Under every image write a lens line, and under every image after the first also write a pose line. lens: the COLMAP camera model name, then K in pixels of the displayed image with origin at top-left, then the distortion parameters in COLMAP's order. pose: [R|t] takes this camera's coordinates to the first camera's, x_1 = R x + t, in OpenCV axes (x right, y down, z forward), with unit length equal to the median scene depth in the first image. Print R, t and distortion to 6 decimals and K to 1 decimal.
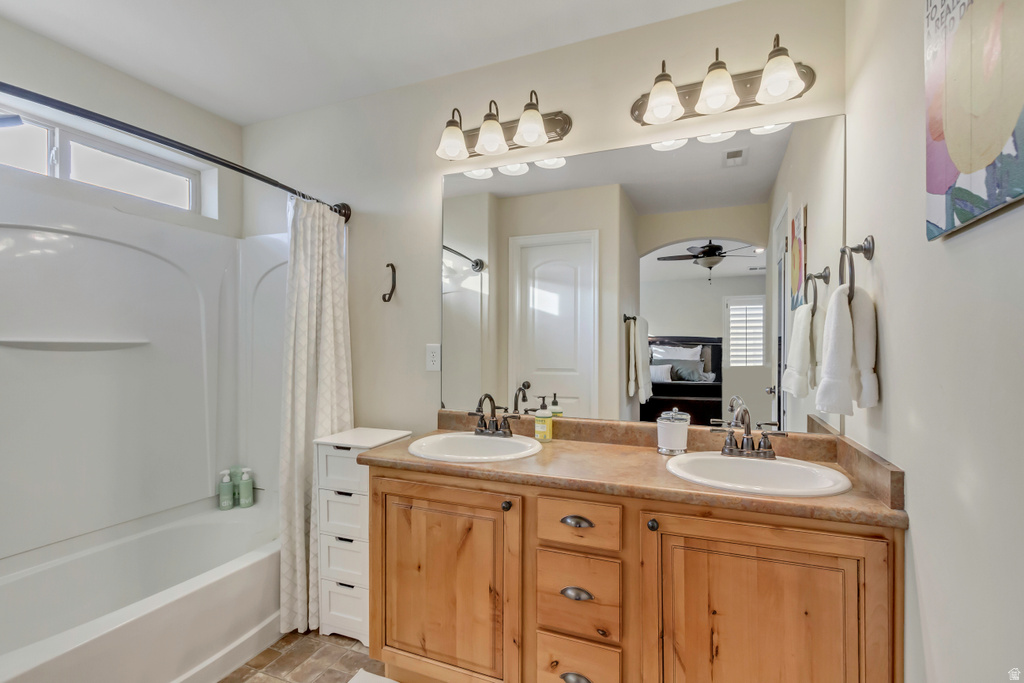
lens RADIAL K [[469.1, 0, 519.8], [0, 469.1, 345.0], [0, 0, 1]] dist [0.005172, 0.001031]
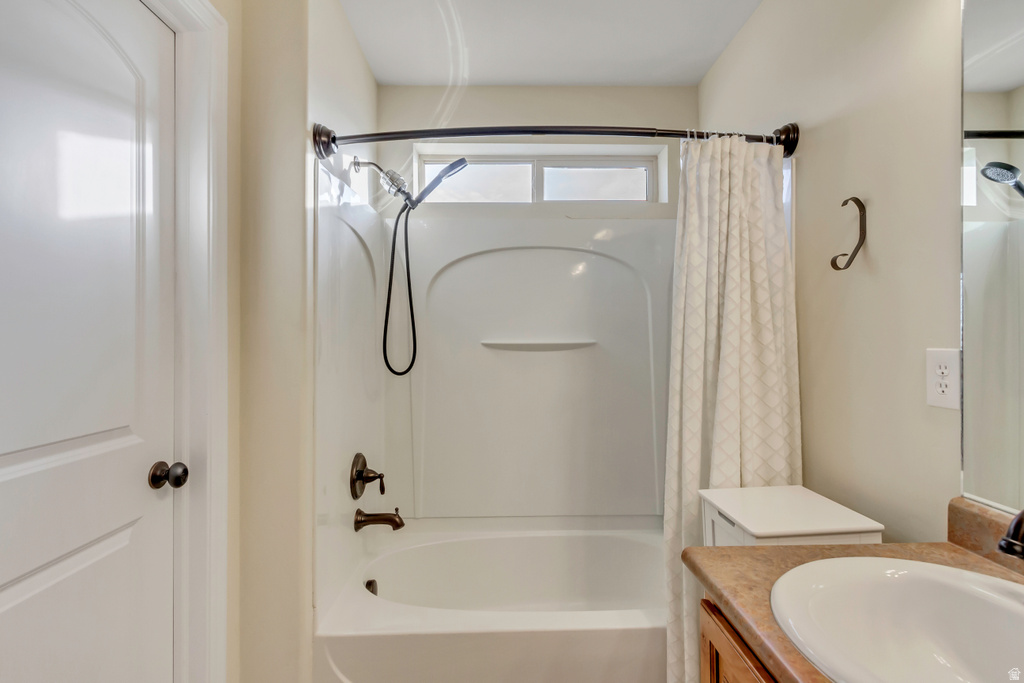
lens RADIAL K [[481.8, 0, 506.1], [0, 481.8, 336.4], [0, 0, 1]] dist [0.009341, -0.001096]
pose [[0.401637, -0.009031, -0.915755, 0.079627], [0.008408, 0.999946, -0.006174, -0.014763], [0.915761, -0.005220, 0.401691, 0.436772]]
